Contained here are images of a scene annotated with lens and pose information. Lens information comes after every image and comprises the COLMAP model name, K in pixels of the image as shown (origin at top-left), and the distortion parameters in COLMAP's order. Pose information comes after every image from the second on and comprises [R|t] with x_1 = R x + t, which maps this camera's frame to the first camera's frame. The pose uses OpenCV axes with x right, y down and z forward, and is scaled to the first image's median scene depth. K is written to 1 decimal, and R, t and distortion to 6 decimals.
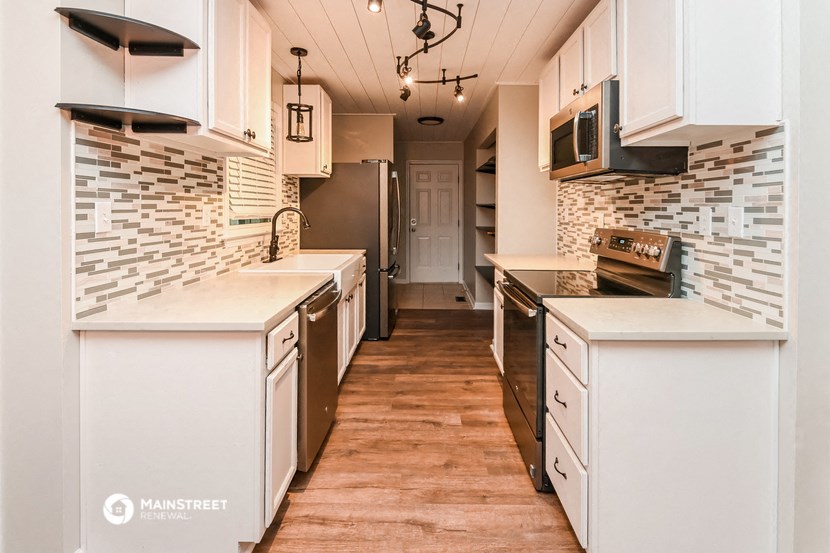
lens RADIAL K [[401.6, 0, 430.1], [0, 401.6, 231.6], [0, 0, 1]] dist [-0.015498, -0.000168]
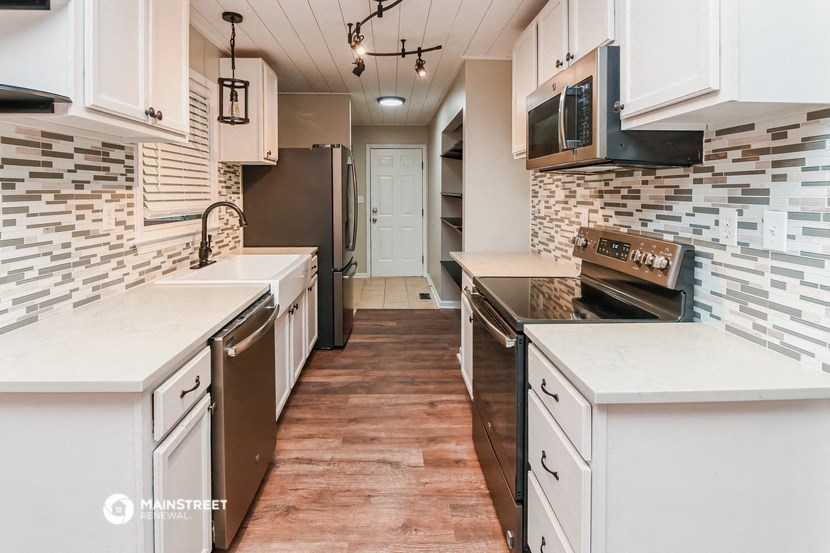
lens RADIAL K [[404.3, 0, 413.9], [0, 404.3, 238.8], [0, 0, 1]] dist [-0.022893, -0.000977]
pose [[0.998962, -0.010853, 0.044243, 0.023516], [0.008363, 0.998391, 0.056083, -0.037100], [-0.044780, -0.055654, 0.997445, 0.170721]]
